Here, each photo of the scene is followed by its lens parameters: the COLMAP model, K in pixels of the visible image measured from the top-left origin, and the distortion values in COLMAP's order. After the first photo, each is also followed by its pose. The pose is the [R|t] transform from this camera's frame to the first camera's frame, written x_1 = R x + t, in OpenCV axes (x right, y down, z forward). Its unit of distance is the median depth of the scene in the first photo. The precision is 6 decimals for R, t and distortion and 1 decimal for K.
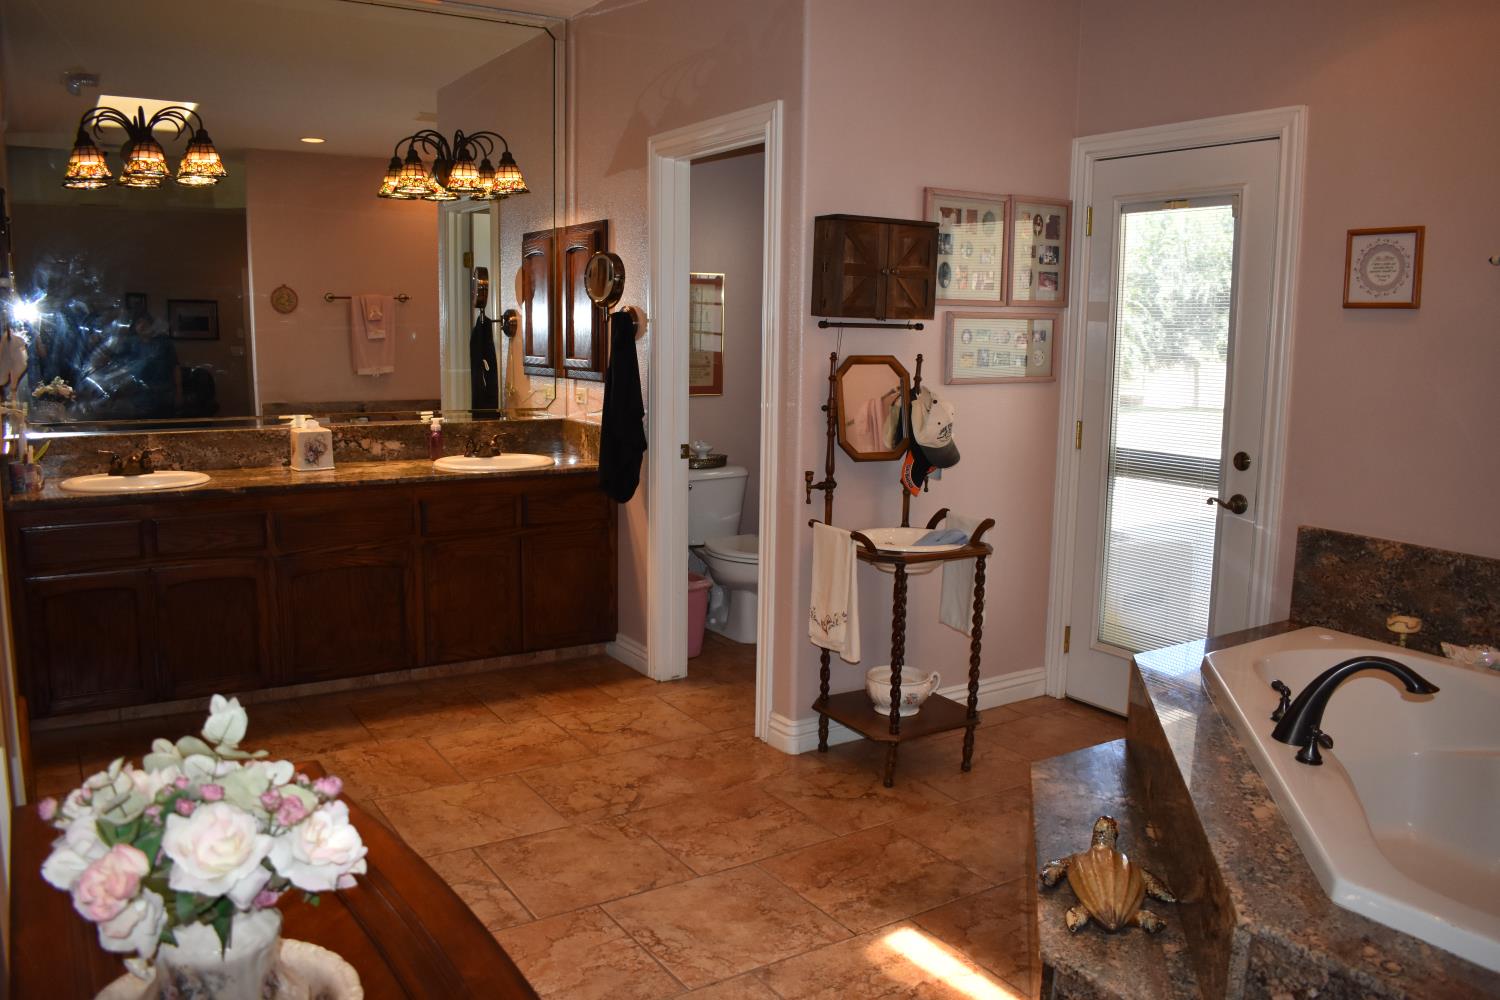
lens RADIAL K [[1162.2, 0, 746.4], [0, 1162.2, 498.9], [0, 0, 1]] dist [-0.089177, 0.006544]
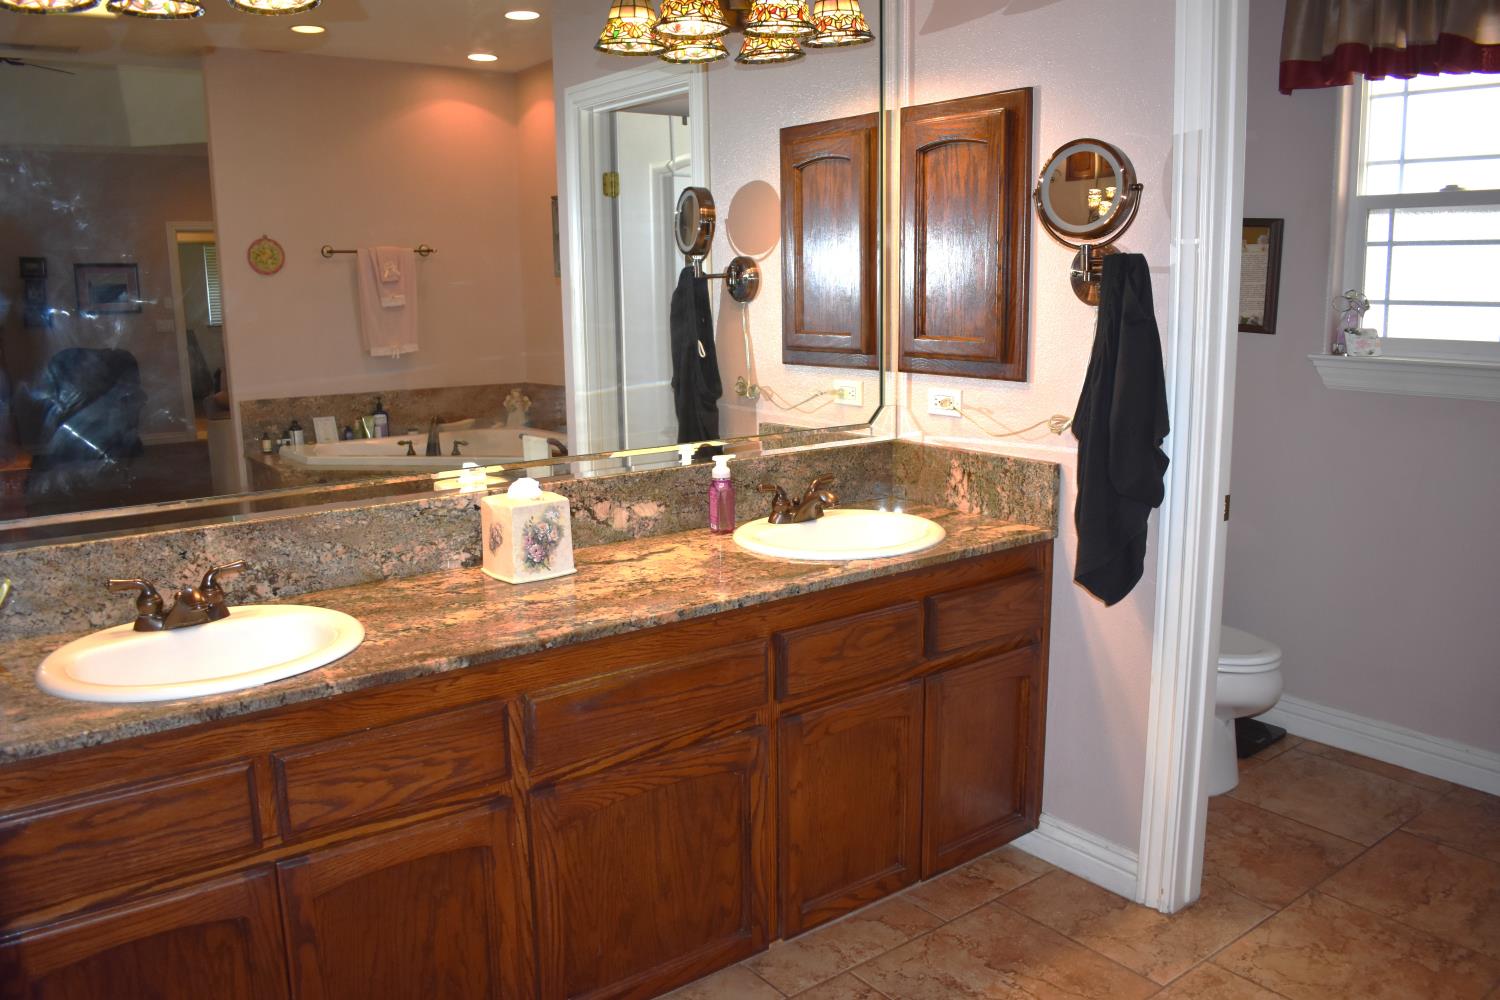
lens RADIAL K [[1178.0, 0, 750.7], [0, 1178.0, 495.8], [0, 0, 1]] dist [-0.066551, 0.000716]
pose [[0.996247, -0.041615, 0.075893, -0.298460], [0.038831, 0.998531, 0.037799, -0.071912], [-0.077355, -0.034711, 0.996399, 0.442106]]
